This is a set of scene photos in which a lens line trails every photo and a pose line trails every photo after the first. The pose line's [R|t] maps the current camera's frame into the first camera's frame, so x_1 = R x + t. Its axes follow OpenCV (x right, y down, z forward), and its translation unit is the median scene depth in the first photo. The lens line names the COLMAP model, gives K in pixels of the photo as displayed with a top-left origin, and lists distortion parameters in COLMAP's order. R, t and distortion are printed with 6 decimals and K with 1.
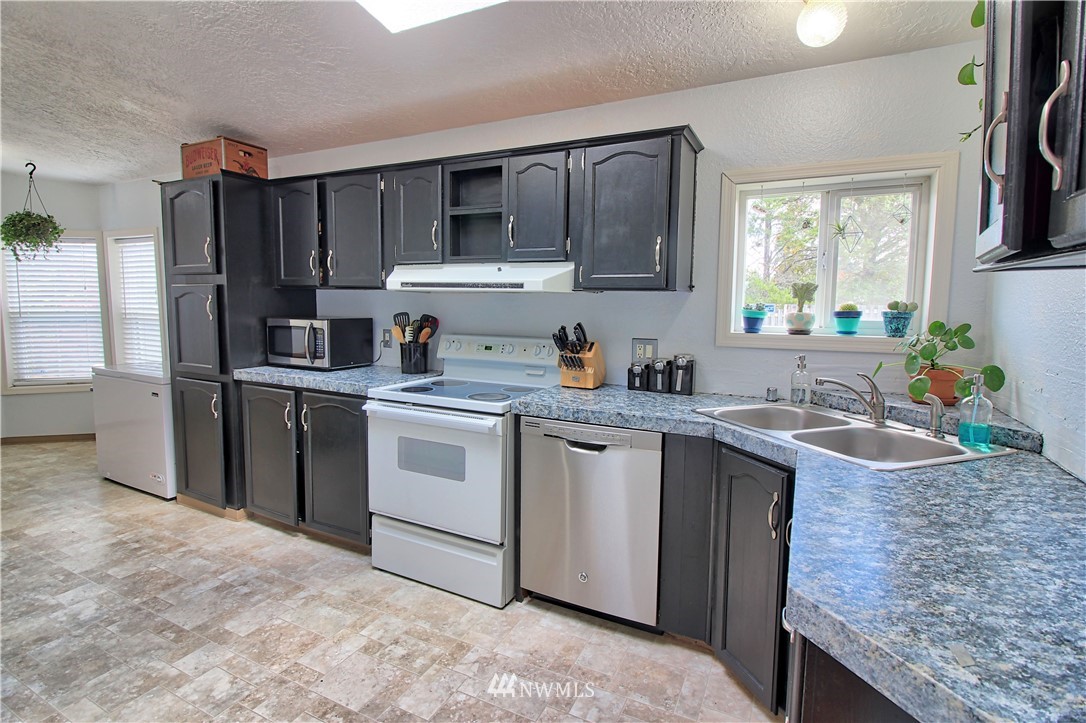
lens RADIAL K [[527.5, 0, 542.6], [0, 527.5, 350.5], [0, 0, 1]] dist [0.004066, -0.015363]
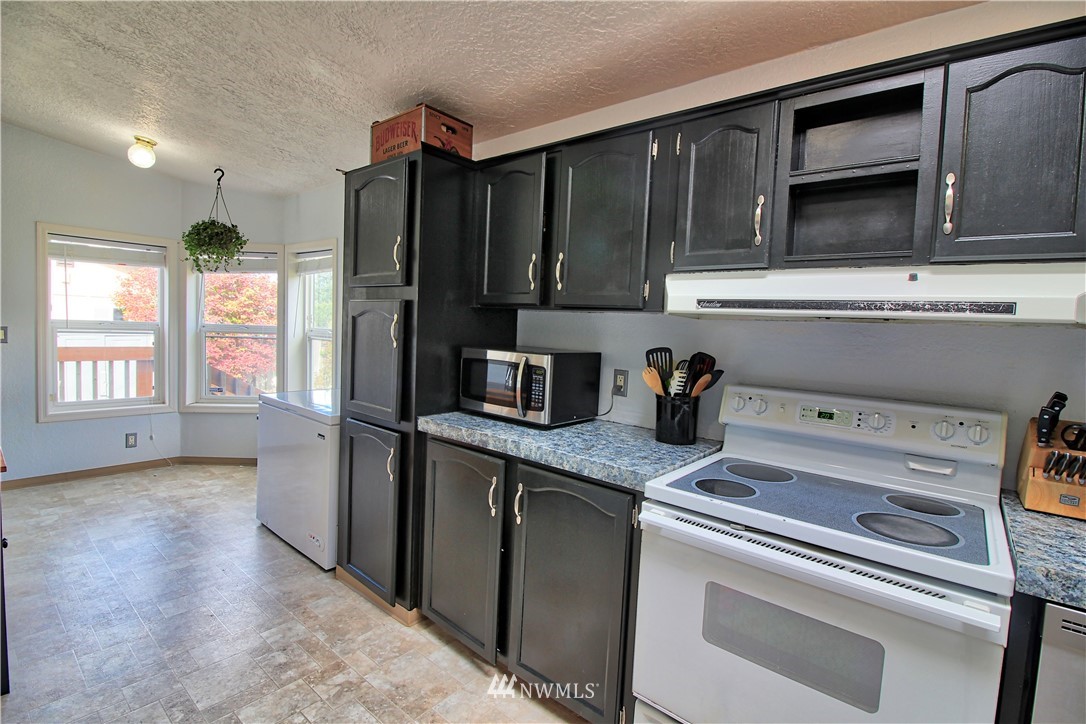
lens RADIAL K [[502.0, 0, 543.0], [0, 502.0, 350.9], [0, 0, 1]] dist [0.001368, -0.013932]
pose [[0.973066, 0.040620, -0.226920, -0.283931], [-0.051890, 0.997687, -0.043919, -0.035253], [0.224611, 0.054511, 0.972923, 0.386105]]
